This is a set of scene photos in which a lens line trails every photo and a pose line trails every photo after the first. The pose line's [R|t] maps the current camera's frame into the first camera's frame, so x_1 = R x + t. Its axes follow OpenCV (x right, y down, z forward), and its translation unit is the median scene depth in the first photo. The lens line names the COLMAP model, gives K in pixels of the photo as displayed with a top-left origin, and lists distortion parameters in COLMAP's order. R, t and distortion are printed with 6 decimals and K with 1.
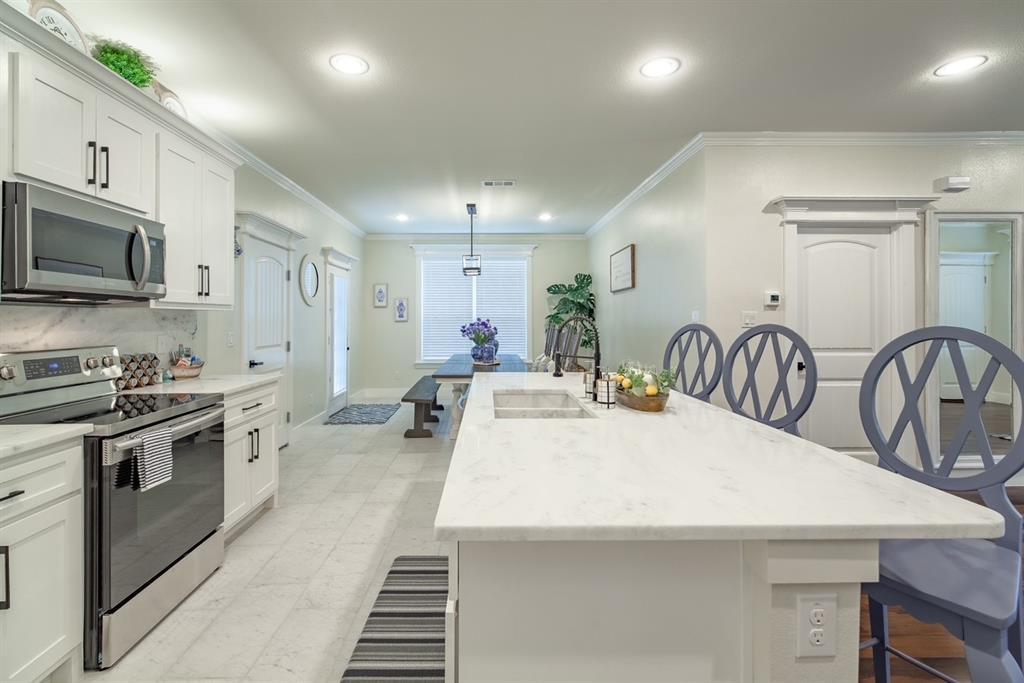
lens RADIAL K [[470.1, 0, 506.2], [0, 470.1, 317.9], [0, 0, 1]] dist [0.015228, 0.000037]
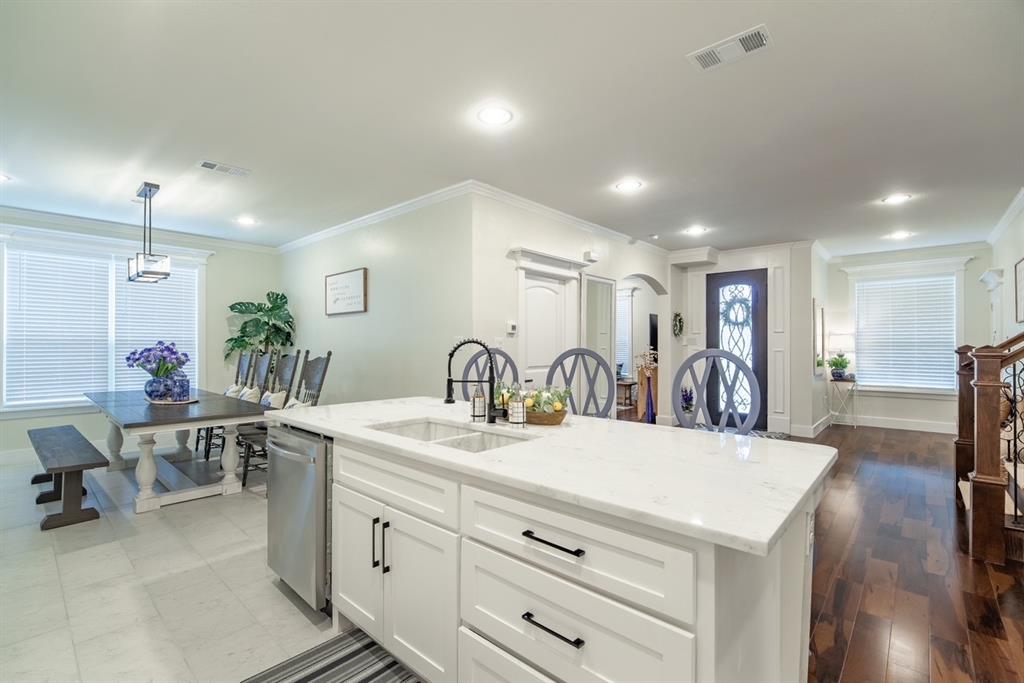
lens RADIAL K [[452.0, 0, 517.5], [0, 452.0, 343.1], [0, 0, 1]] dist [-0.001392, -0.000654]
pose [[0.689053, 0.006871, 0.724679, -0.213521], [-0.006616, 0.999973, -0.003190, 0.002354], [-0.724681, -0.002596, 0.689079, 0.125387]]
